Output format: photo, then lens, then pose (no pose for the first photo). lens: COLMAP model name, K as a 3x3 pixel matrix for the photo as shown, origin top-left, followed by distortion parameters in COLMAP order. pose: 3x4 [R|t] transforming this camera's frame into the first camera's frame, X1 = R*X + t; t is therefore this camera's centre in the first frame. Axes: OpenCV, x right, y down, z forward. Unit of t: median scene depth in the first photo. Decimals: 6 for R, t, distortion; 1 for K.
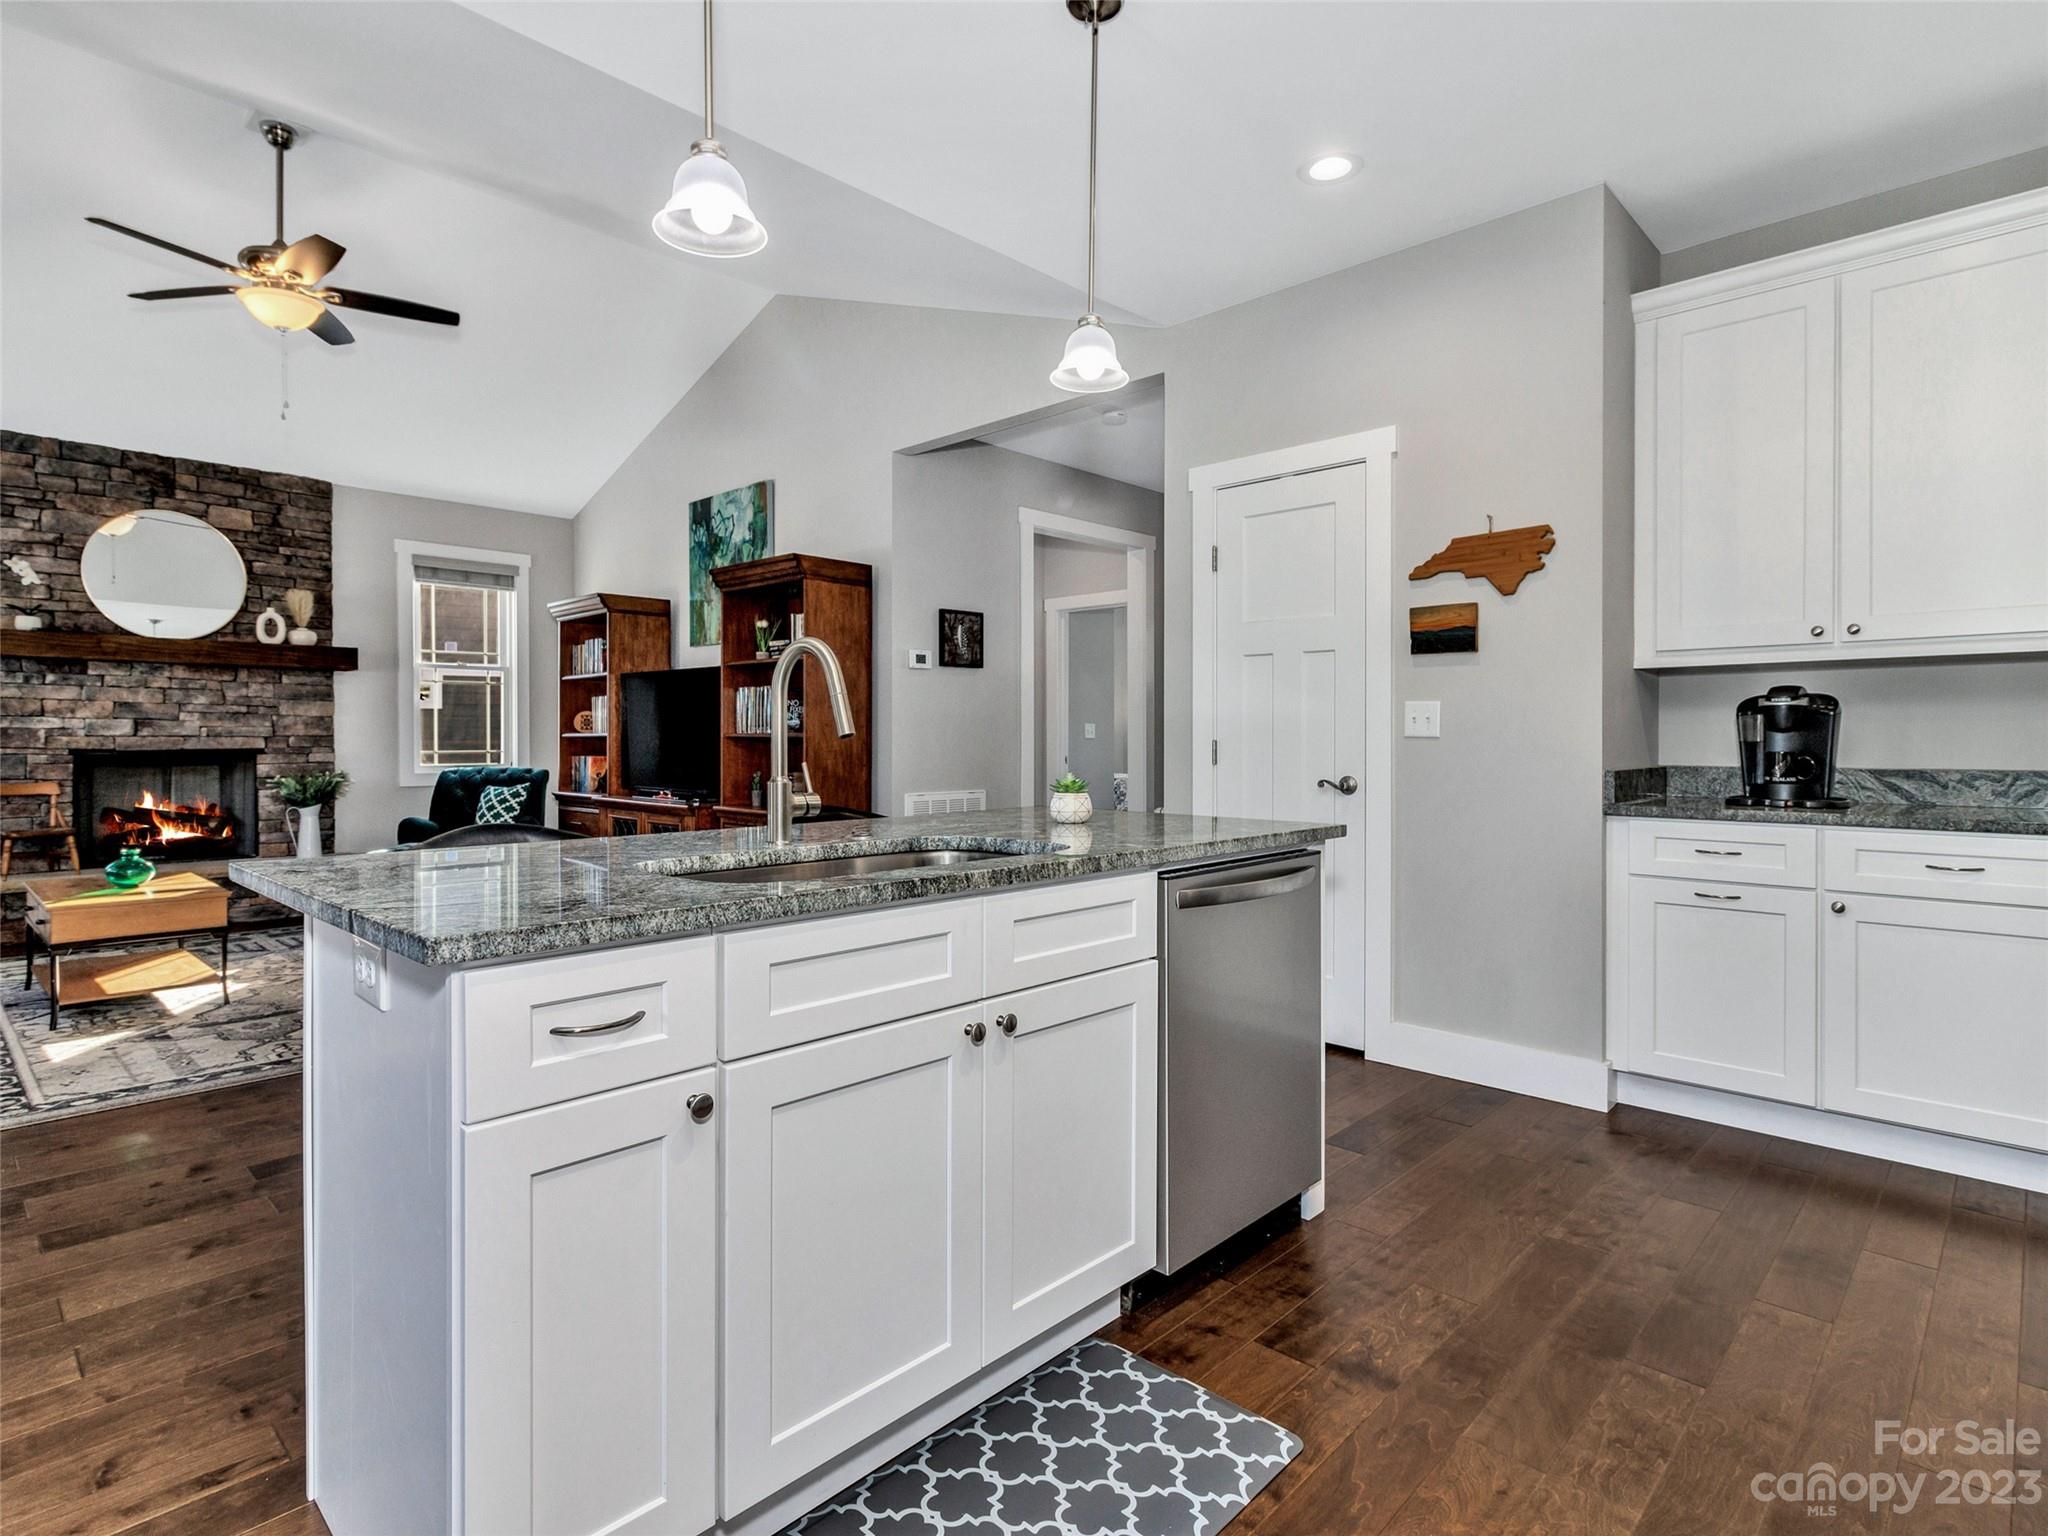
lens RADIAL K [[1060.0, 0, 1023.5], [0, 1060.0, 745.0], [0, 0, 1]] dist [0.000902, 0.000450]
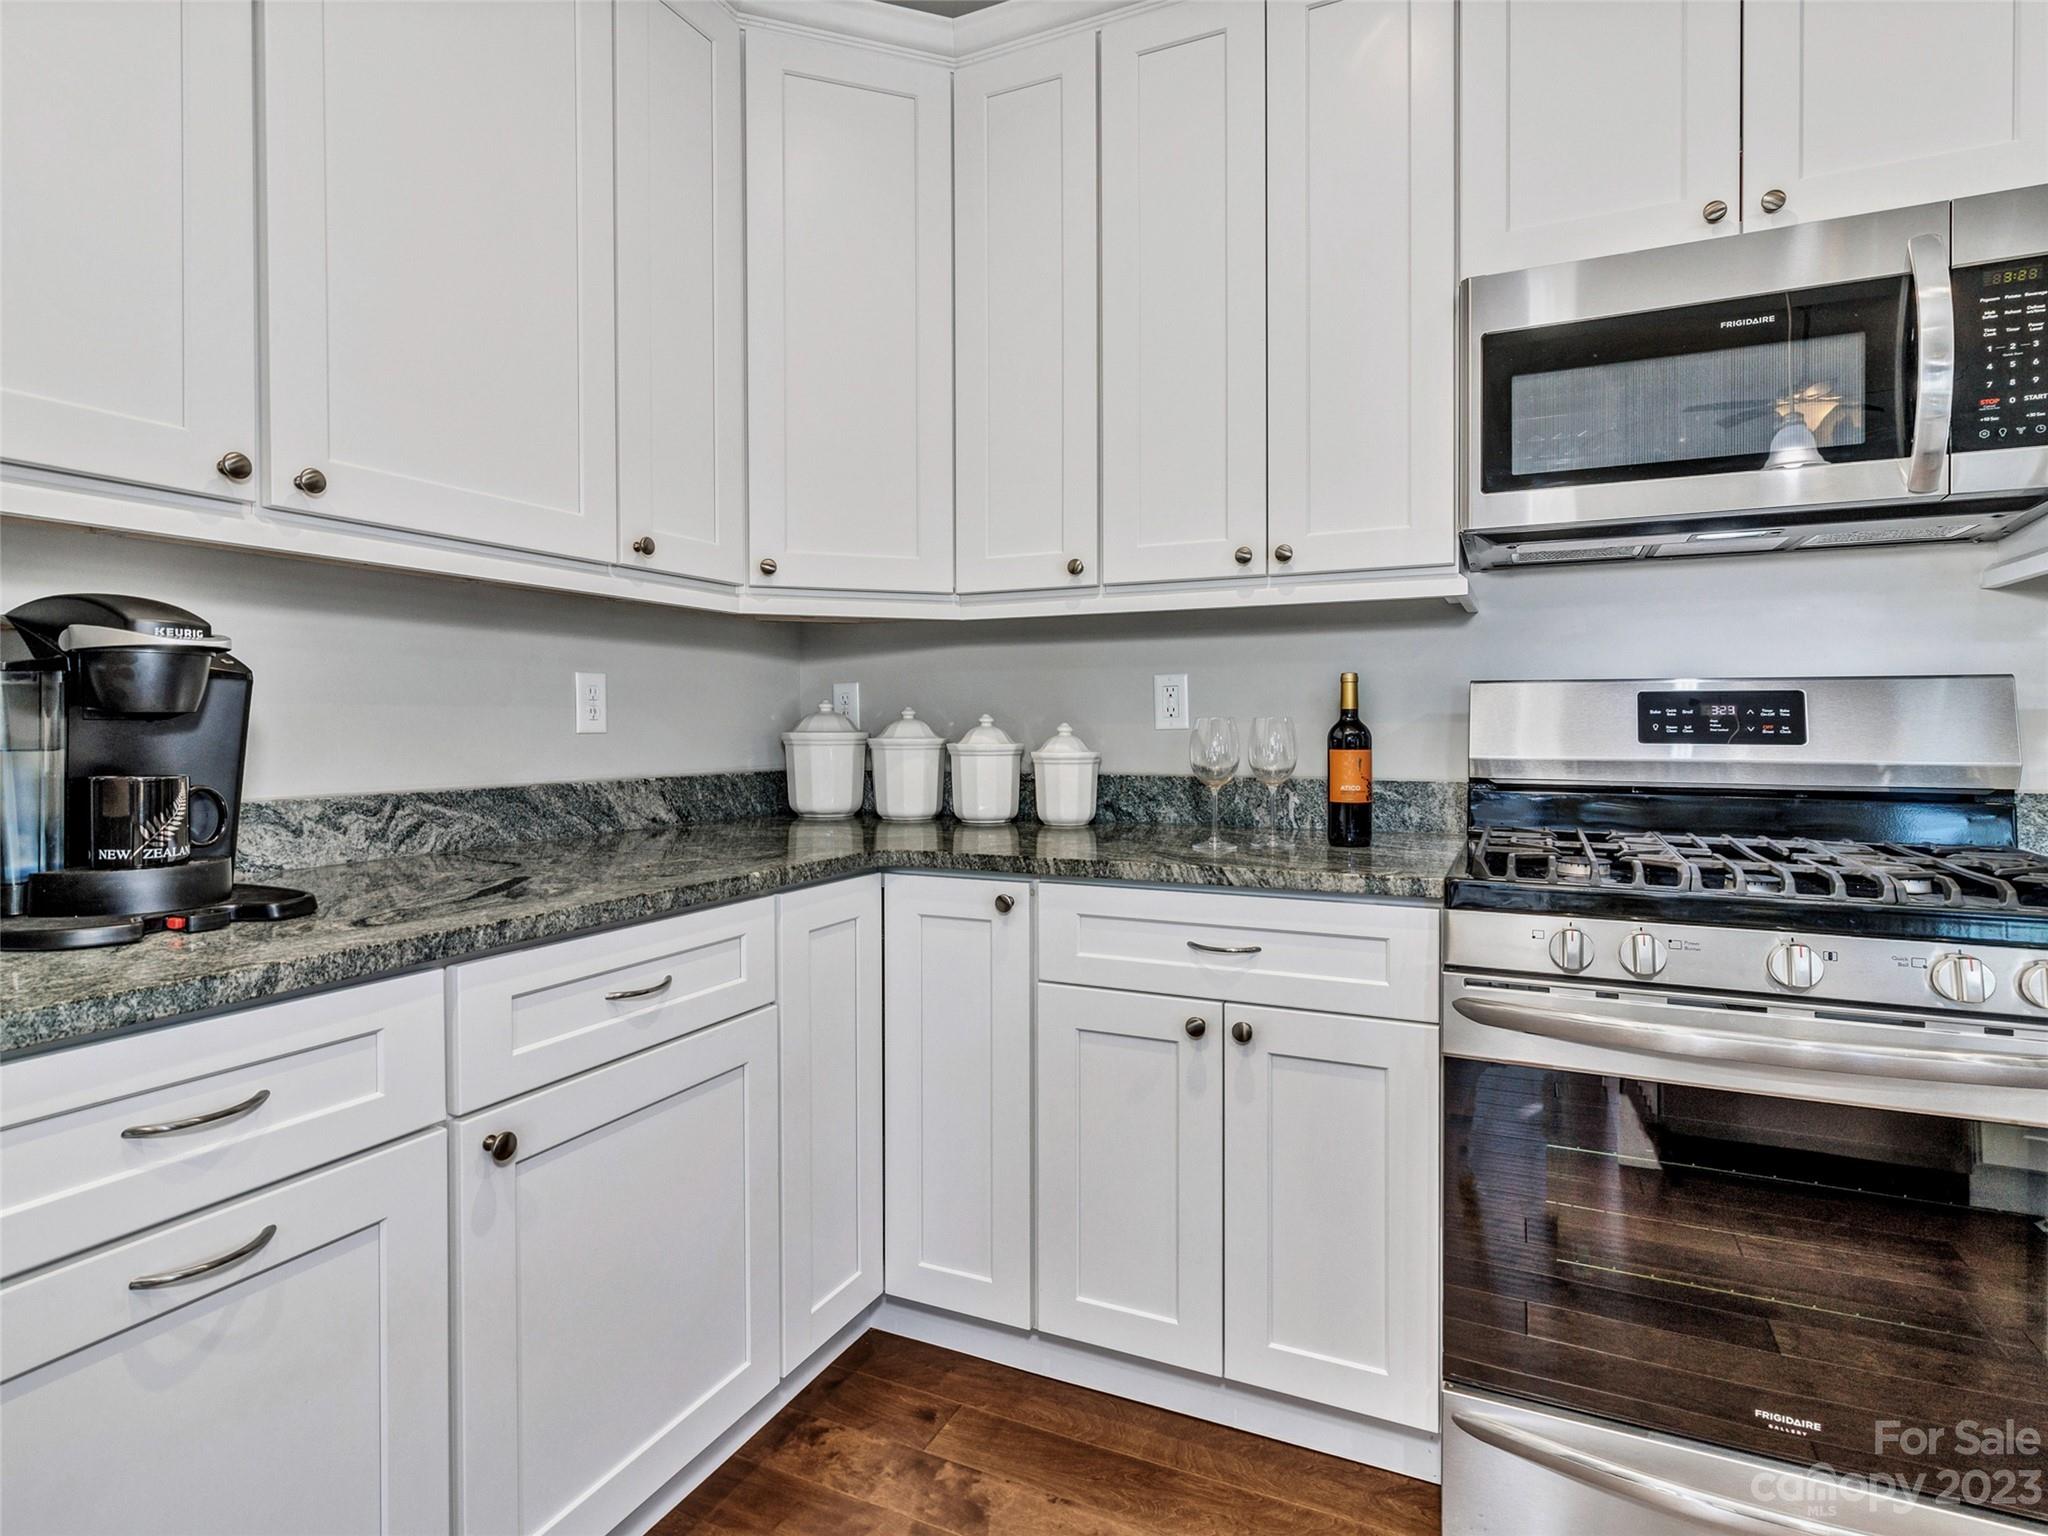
lens RADIAL K [[1057.1, 0, 985.6], [0, 1057.1, 732.2], [0, 0, 1]] dist [-0.003198, -0.000308]
pose [[-0.321754, -0.001553, 0.946822, 0.148096], [0.008912, 0.999949, 0.004668, -0.003564], [-0.946781, 0.009940, -0.321724, 0.429774]]
